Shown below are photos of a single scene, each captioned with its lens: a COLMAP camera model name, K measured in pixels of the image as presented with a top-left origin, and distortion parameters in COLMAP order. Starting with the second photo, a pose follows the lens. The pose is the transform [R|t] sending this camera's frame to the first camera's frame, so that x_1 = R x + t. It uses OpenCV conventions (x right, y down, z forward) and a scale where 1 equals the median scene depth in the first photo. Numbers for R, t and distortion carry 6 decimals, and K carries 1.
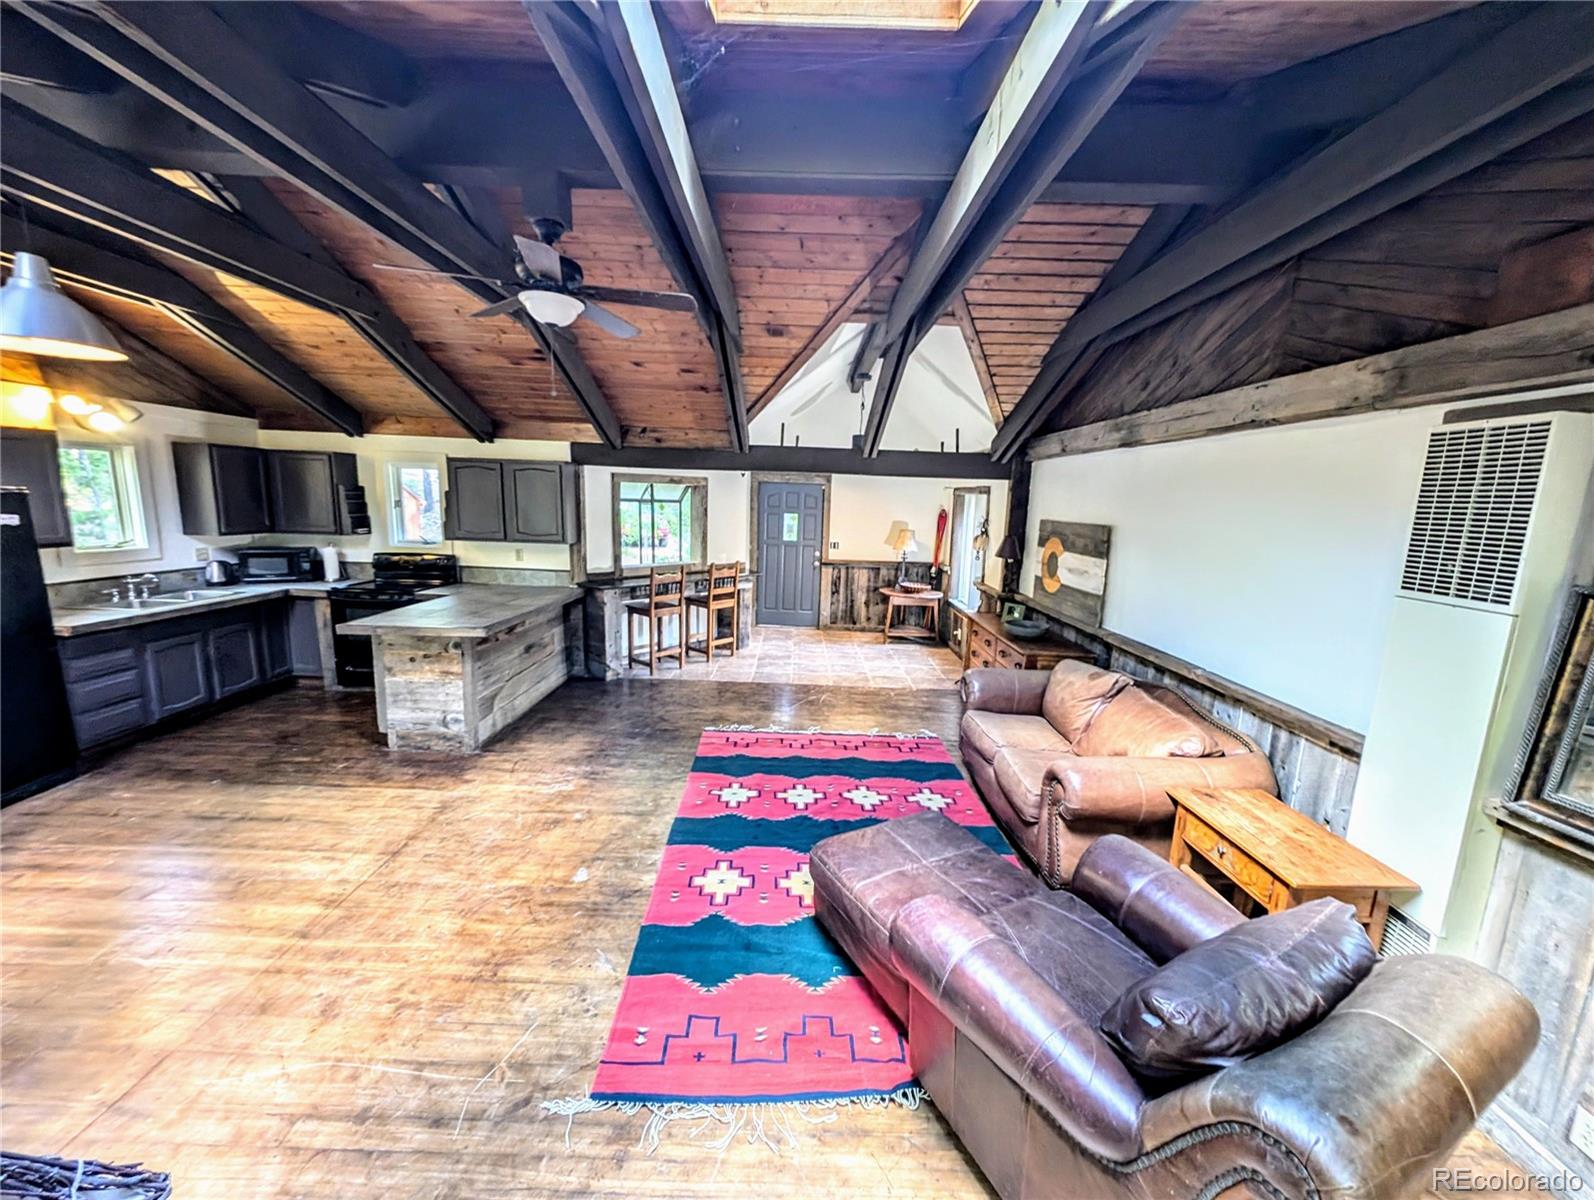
lens RADIAL K [[592.9, 0, 799.5], [0, 592.9, 599.6], [0, 0, 1]] dist [0.009368, -0.004088]
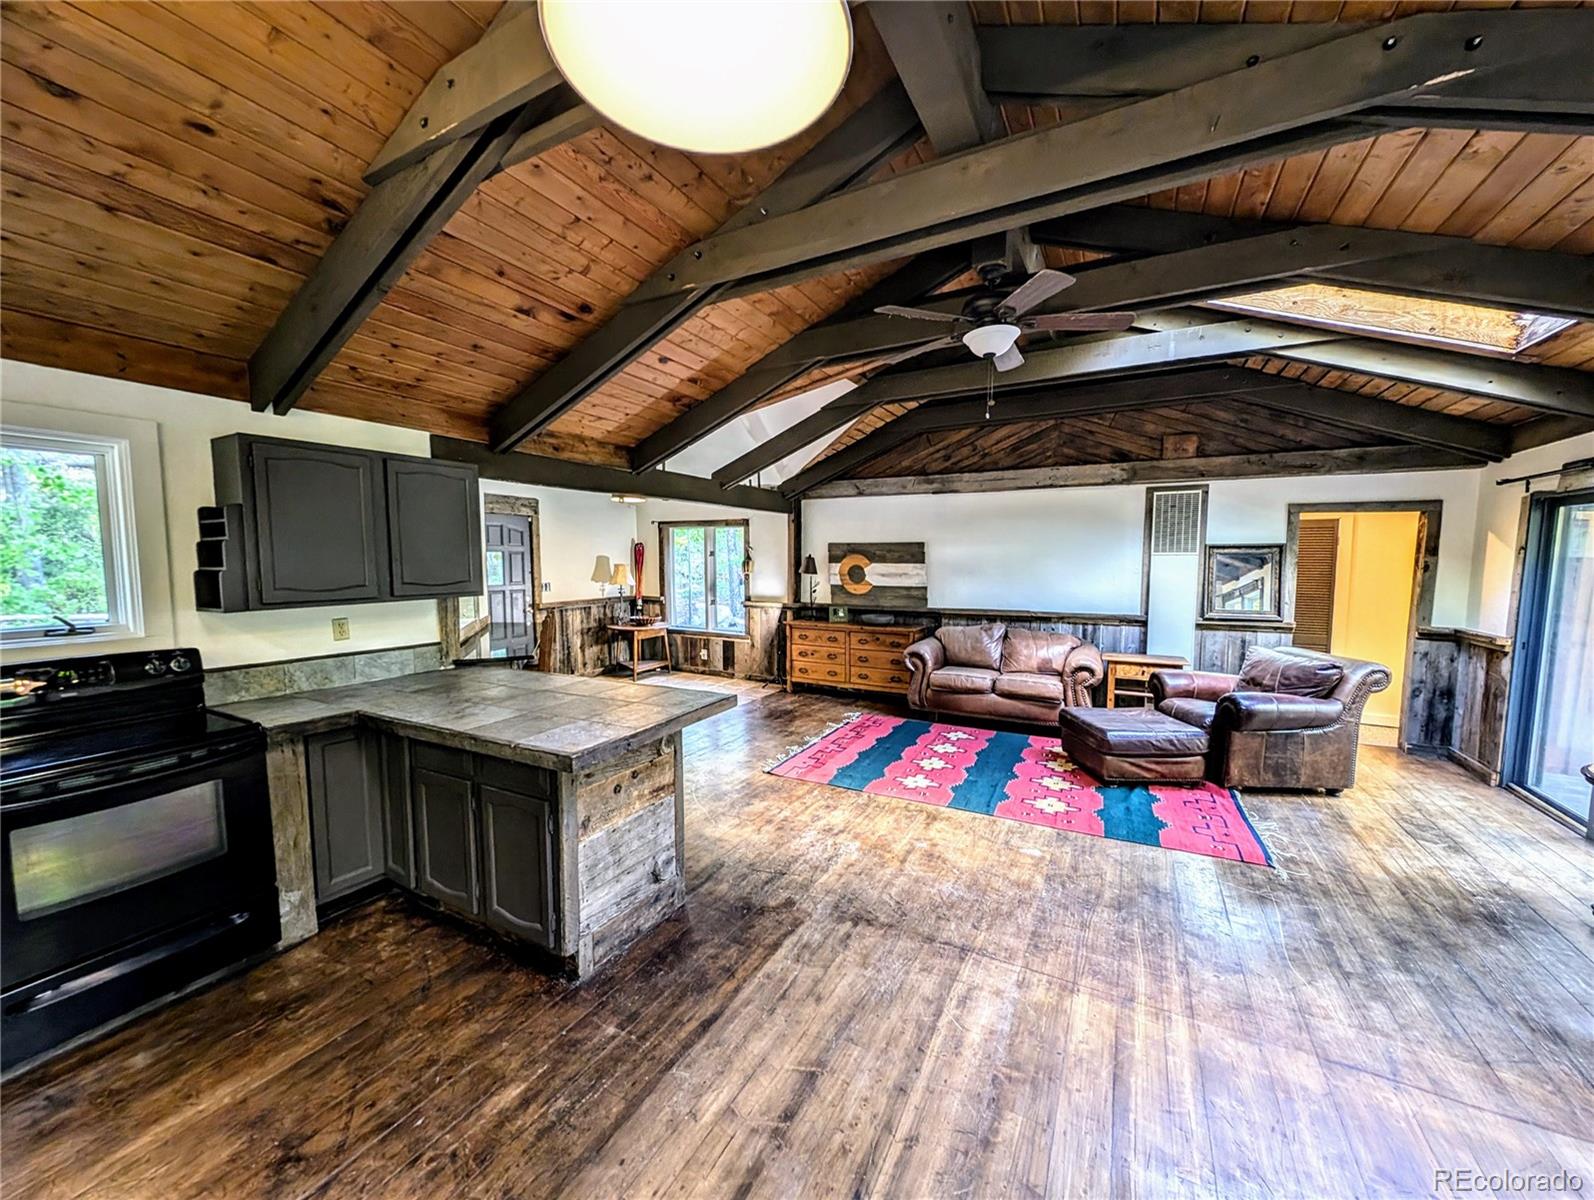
lens RADIAL K [[592.9, 0, 795.7], [0, 592.9, 601.6], [0, 0, 1]] dist [0.009368, -0.004088]
pose [[0.486588, -0.102436, 0.867606, -0.892236], [0.164962, 0.986010, 0.023899, -0.054418], [-0.857916, 0.131493, 0.496678, 0.460805]]
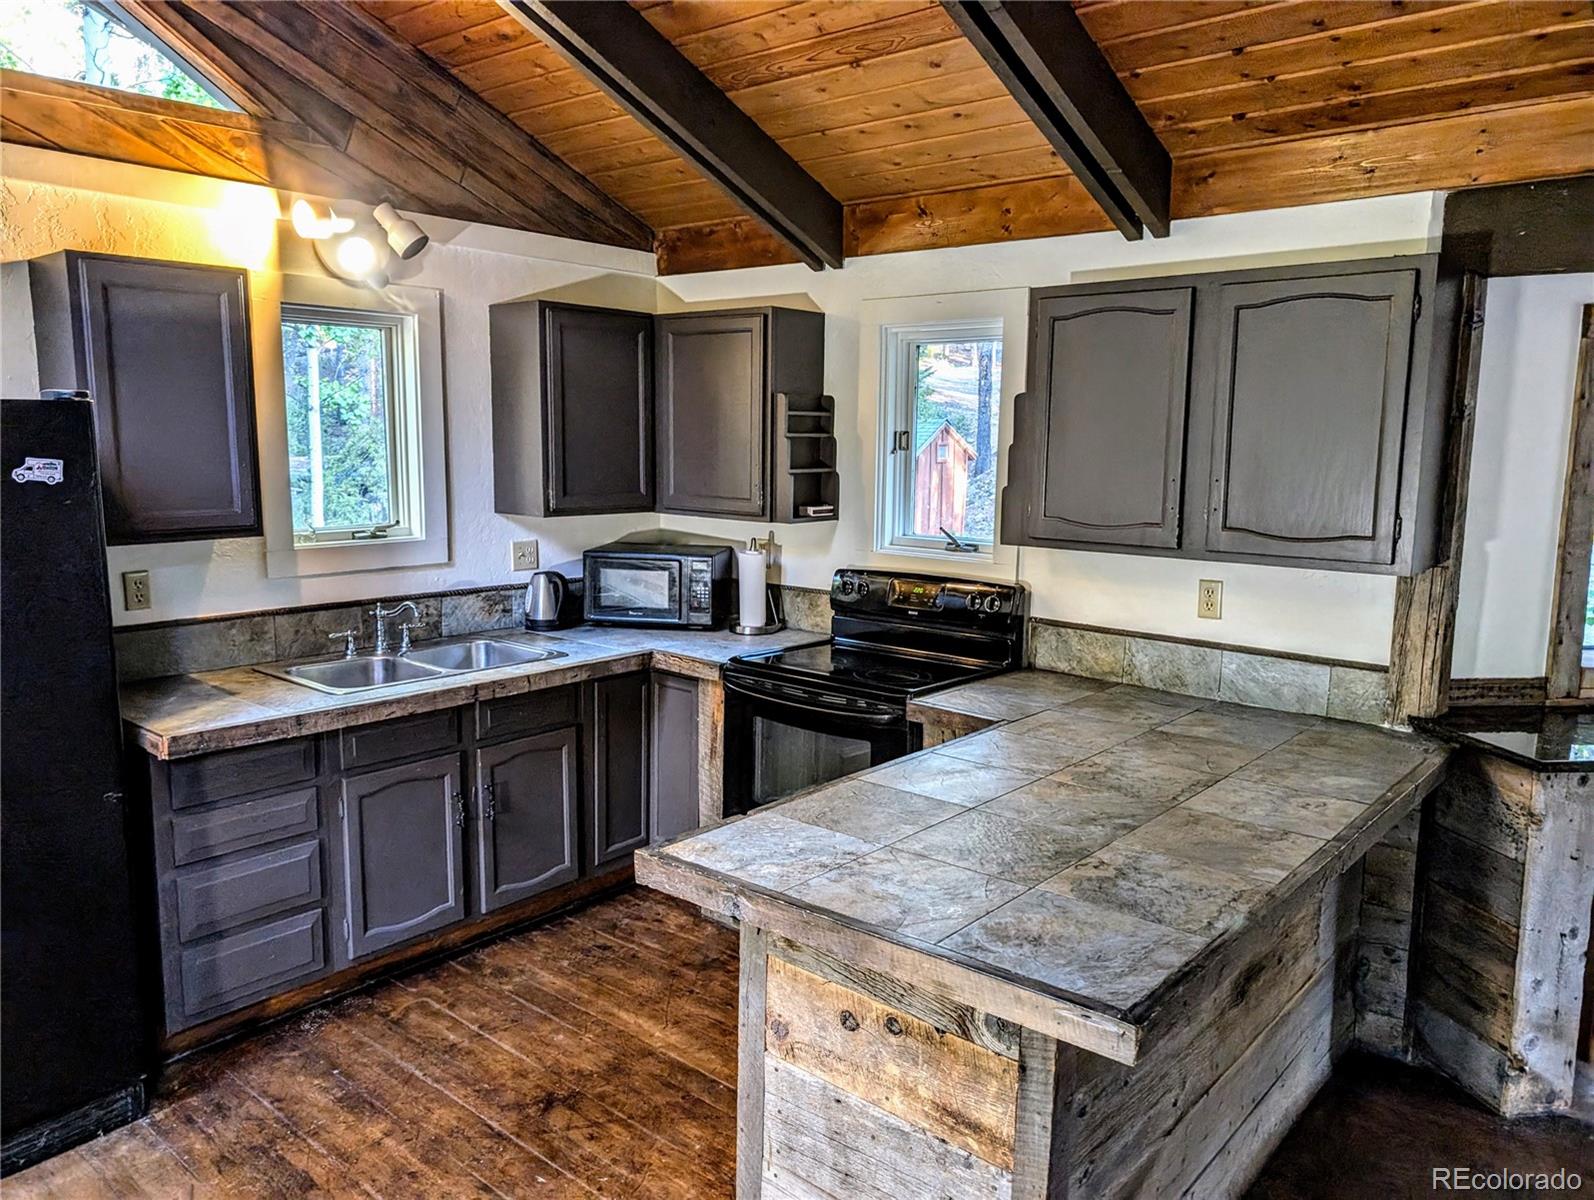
lens RADIAL K [[1137.7, 0, 799.5], [0, 1137.7, 595.2], [0, 0, 1]] dist [0.028567, -0.011982]
pose [[0.758036, 0.068227, -0.648635, -0.306848], [-0.094778, 0.995480, -0.006053, -0.065065], [0.645290, 0.066065, 0.761076, 0.511246]]
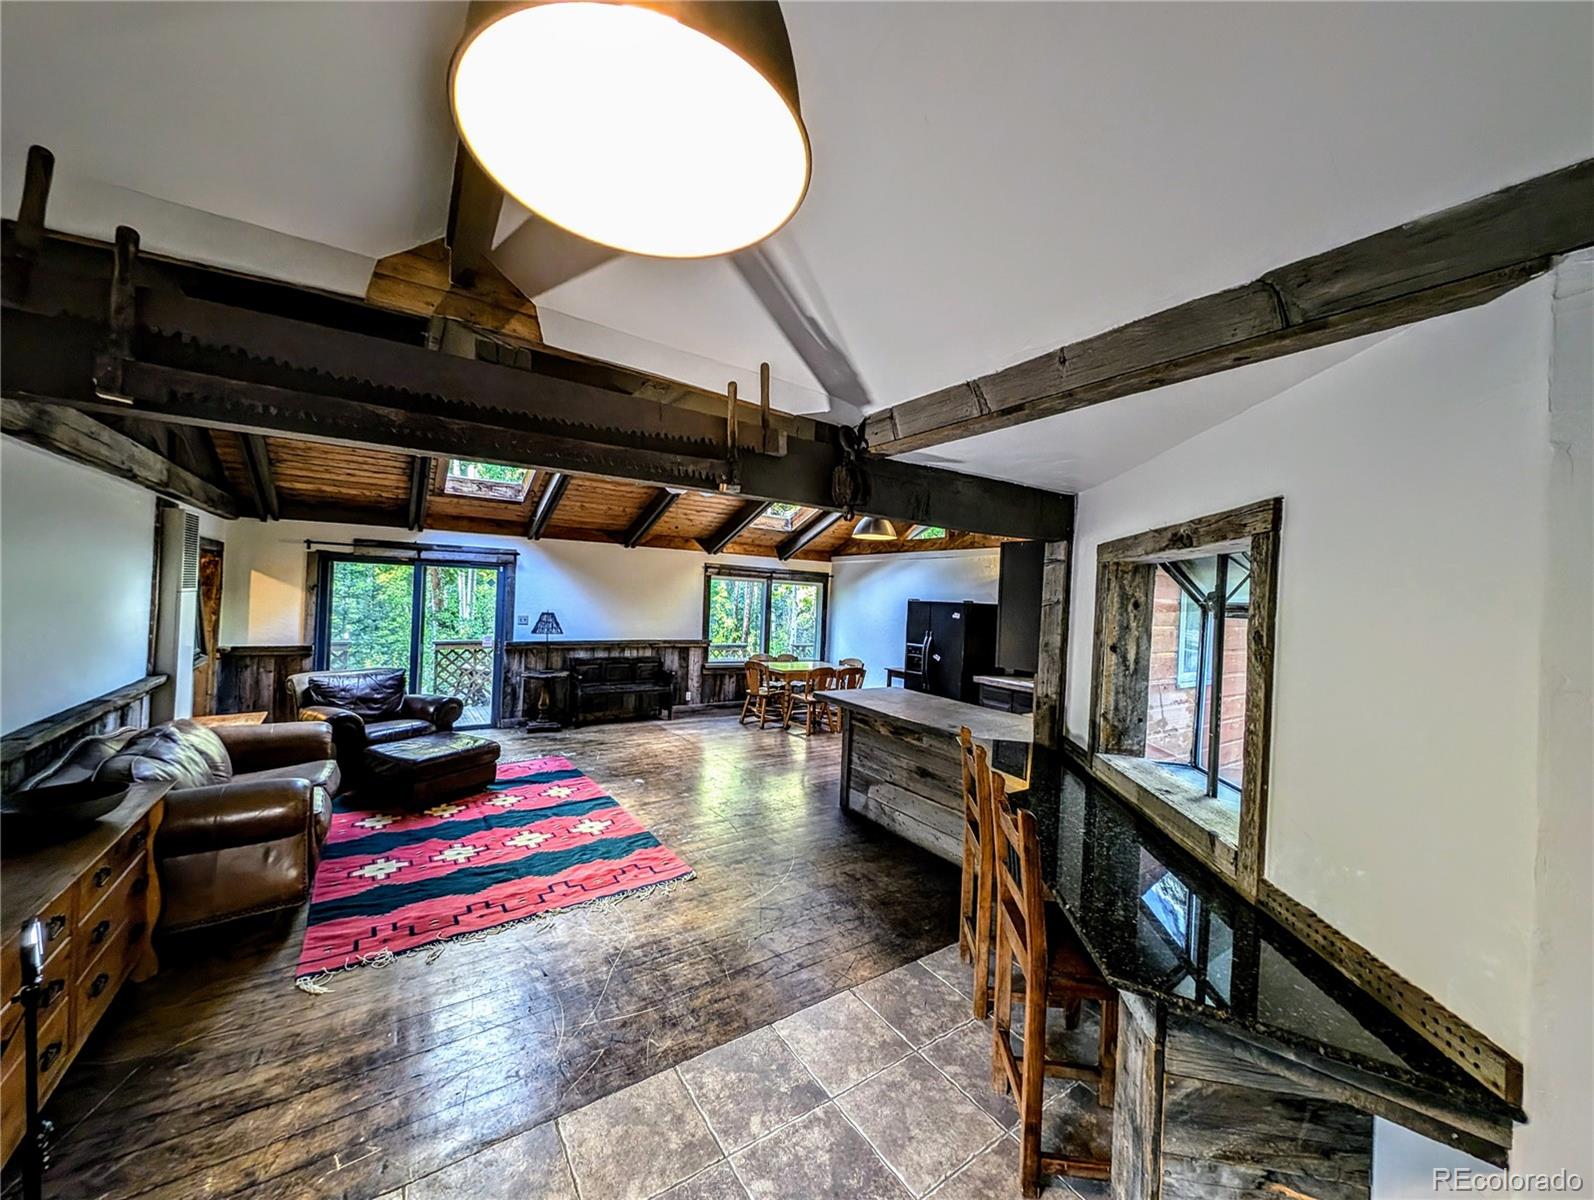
lens RADIAL K [[592.9, 0, 799.1], [0, 592.9, 594.0], [0, 0, 1]] dist [0.009368, -0.004088]
pose [[-0.822437, -0.068864, -0.564673, 0.185823], [-0.163622, 0.979334, 0.118880, -0.246637], [0.544817, 0.190164, -0.816708, 1.606900]]
